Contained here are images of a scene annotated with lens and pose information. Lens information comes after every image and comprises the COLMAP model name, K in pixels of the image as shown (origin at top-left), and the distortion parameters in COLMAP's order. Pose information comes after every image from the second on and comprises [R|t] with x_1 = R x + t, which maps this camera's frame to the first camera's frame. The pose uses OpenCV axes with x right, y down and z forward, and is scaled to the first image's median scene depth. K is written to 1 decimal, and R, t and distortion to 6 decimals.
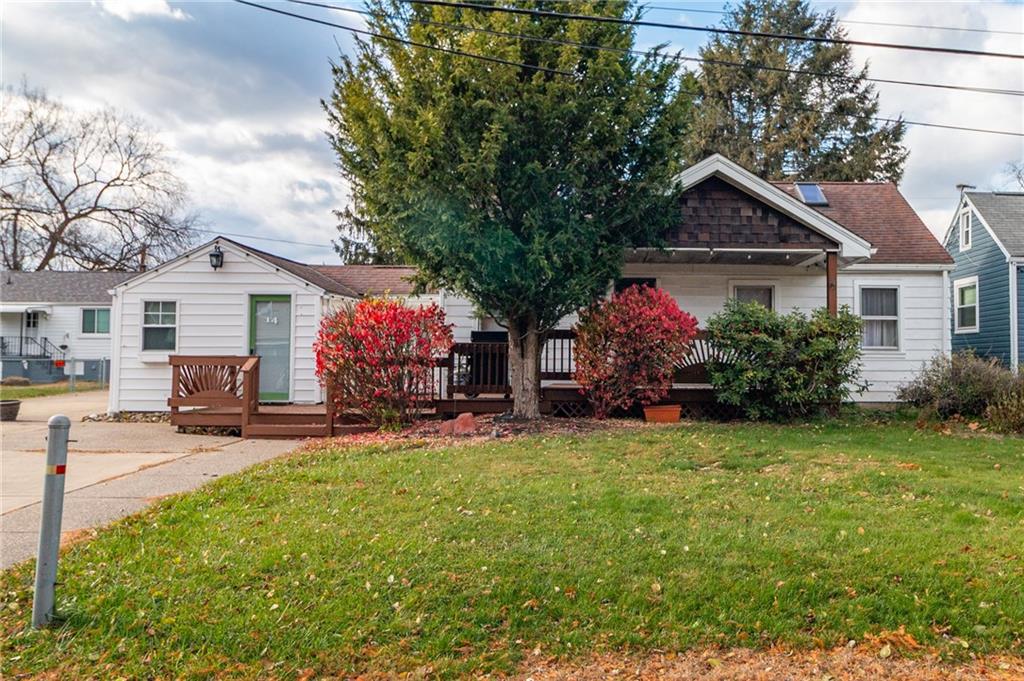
lens RADIAL K [[473.3, 0, 508.8], [0, 473.3, 331.8], [0, 0, 1]] dist [-0.000267, 0.000374]
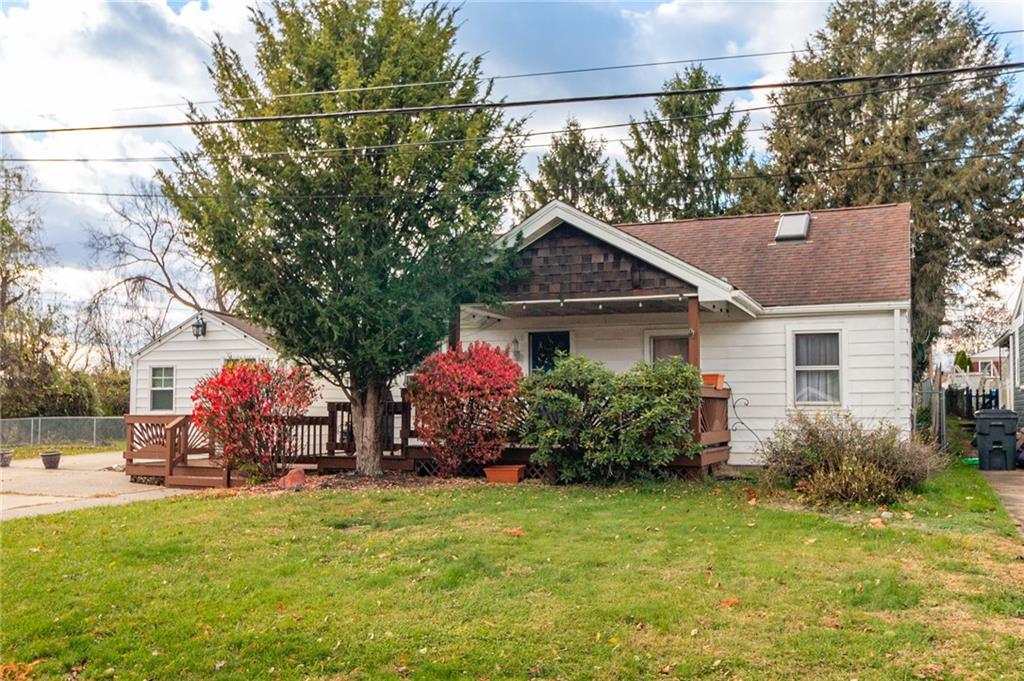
lens RADIAL K [[491.7, 0, 512.0], [0, 491.7, 387.4], [0, 0, 1]] dist [0.000569, 0.000071]
pose [[0.977369, -0.014954, -0.211013, 0.506112], [0.014696, 0.999888, -0.002790, -0.000233], [0.211031, -0.000374, 0.977479, 0.020820]]
